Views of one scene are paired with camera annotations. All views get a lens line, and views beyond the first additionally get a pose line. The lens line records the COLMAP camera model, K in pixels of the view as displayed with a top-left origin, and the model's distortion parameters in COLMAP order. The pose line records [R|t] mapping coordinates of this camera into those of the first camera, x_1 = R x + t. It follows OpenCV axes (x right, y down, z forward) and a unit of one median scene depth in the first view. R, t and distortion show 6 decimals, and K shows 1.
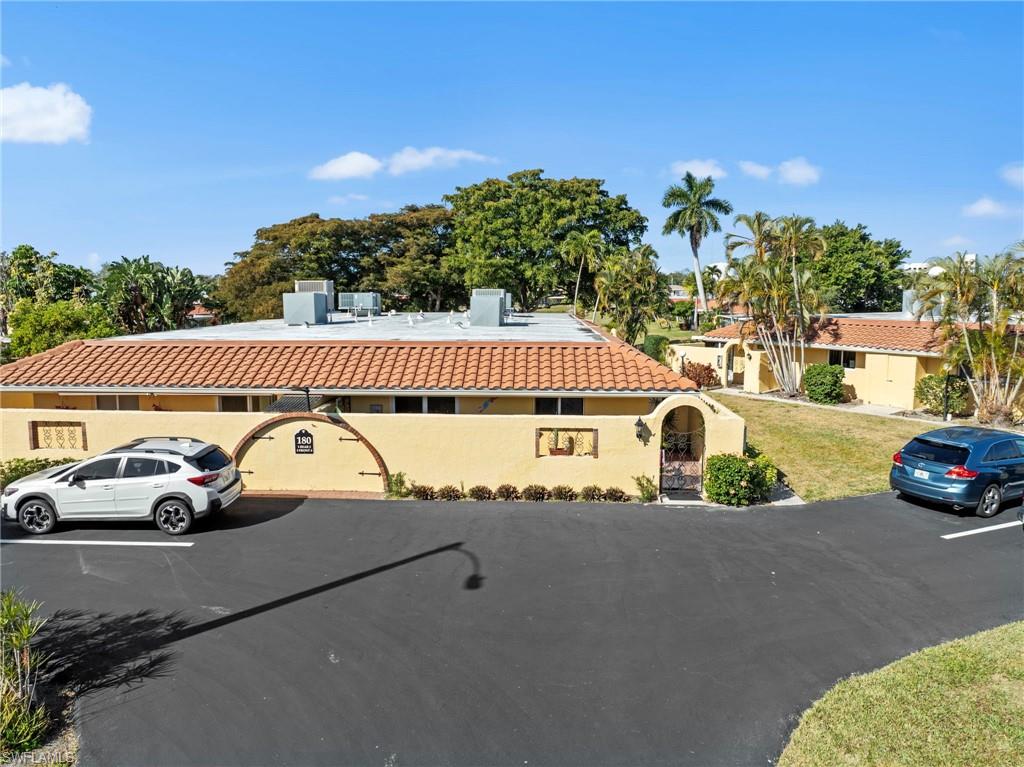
lens RADIAL K [[719.9, 0, 512.0], [0, 719.9, 383.5], [0, 0, 1]] dist [-0.036890, -0.001179]
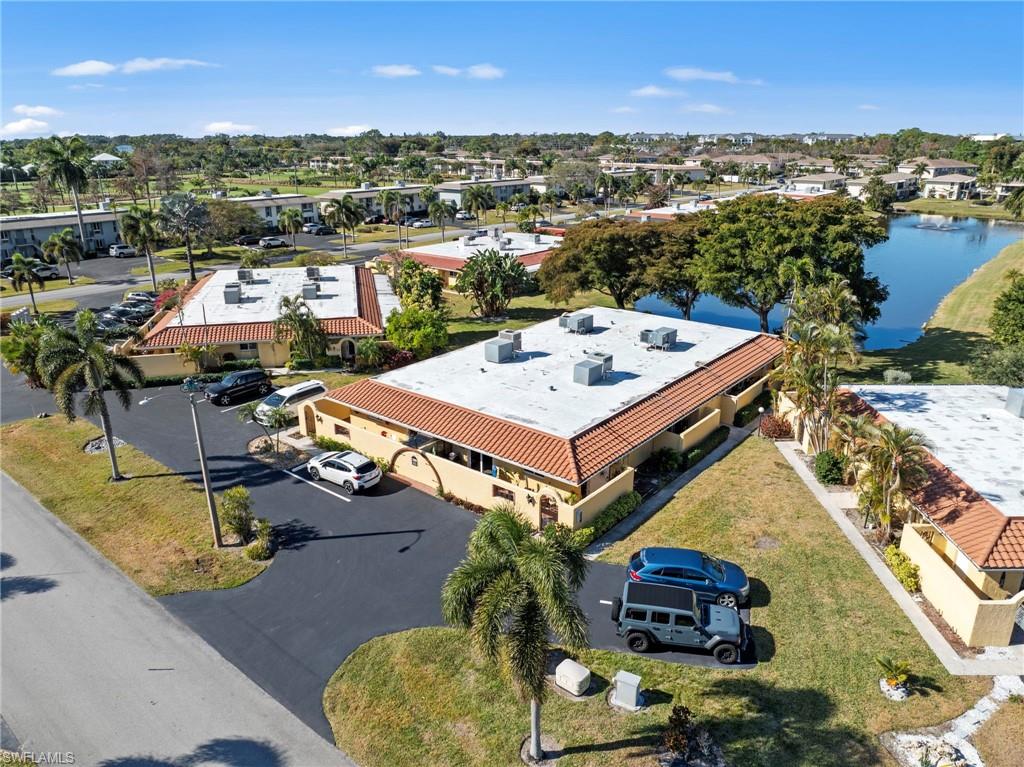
lens RADIAL K [[719.9, 0, 512.0], [0, 719.9, 383.5], [0, 0, 1]] dist [-0.036890, -0.001179]
pose [[0.800710, 0.188763, -0.568535, 1.222778], [-0.069910, 0.972017, 0.224266, -0.698714], [0.594959, -0.139826, 0.791500, -0.585204]]
